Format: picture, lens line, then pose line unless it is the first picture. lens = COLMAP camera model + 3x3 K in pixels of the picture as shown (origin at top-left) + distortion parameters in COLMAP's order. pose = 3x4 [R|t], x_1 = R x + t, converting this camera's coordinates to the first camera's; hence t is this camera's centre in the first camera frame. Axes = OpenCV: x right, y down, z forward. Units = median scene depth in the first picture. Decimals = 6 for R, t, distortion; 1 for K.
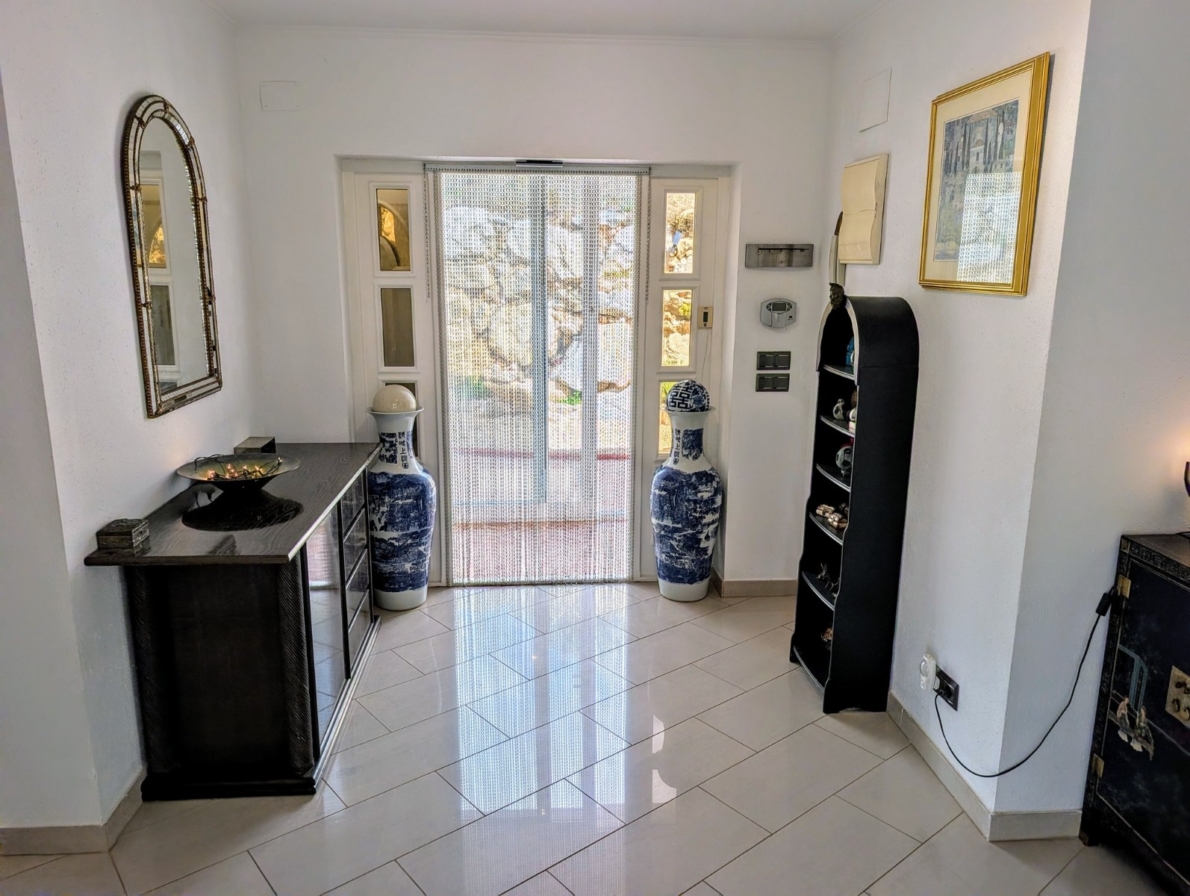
lens RADIAL K [[857.3, 0, 590.4], [0, 857.3, 444.7], [0, 0, 1]] dist [0.029312, -0.026088]
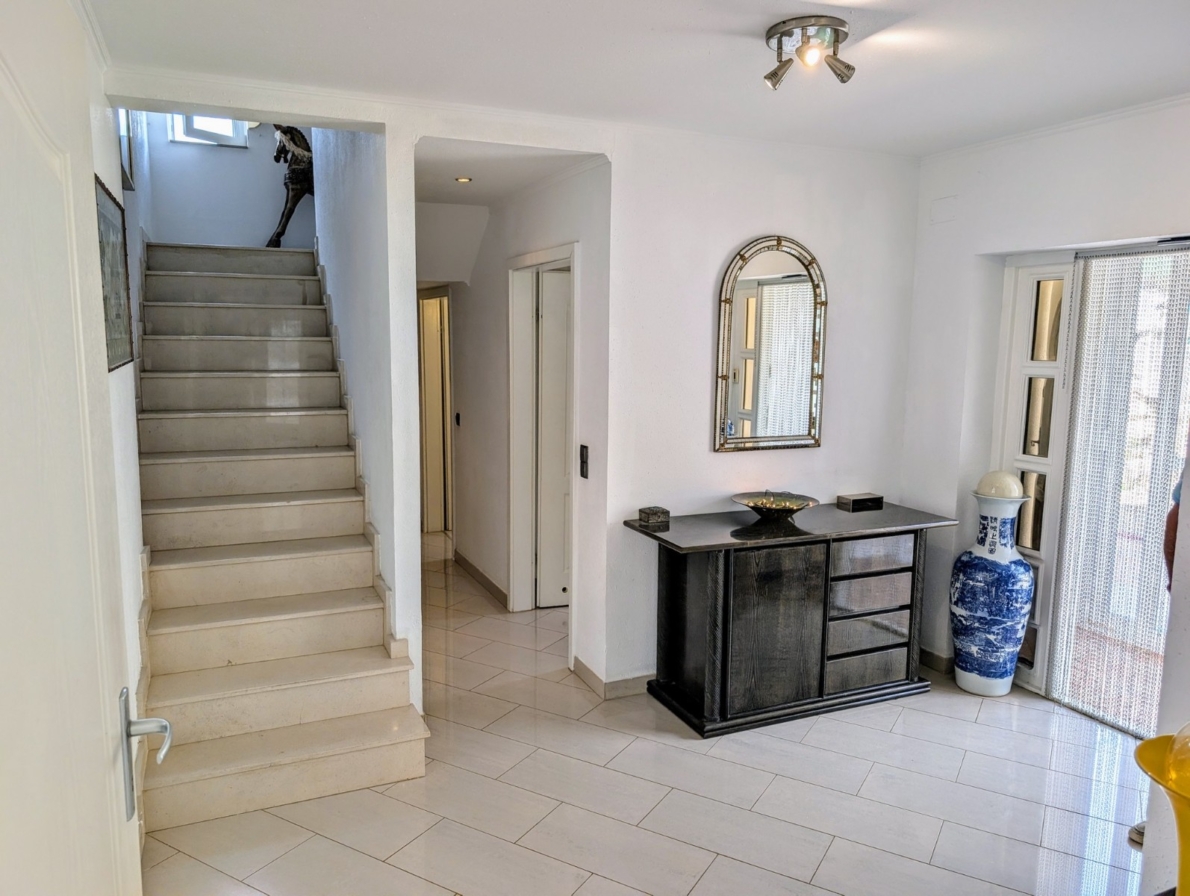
lens RADIAL K [[857.3, 0, 589.9], [0, 857.3, 452.7], [0, 0, 1]] dist [0.029312, -0.026088]
pose [[0.336287, 0.123731, -0.933596, 0.556781], [-0.207308, 0.976741, 0.054776, -0.045820], [0.918659, 0.175121, 0.354116, 0.190788]]
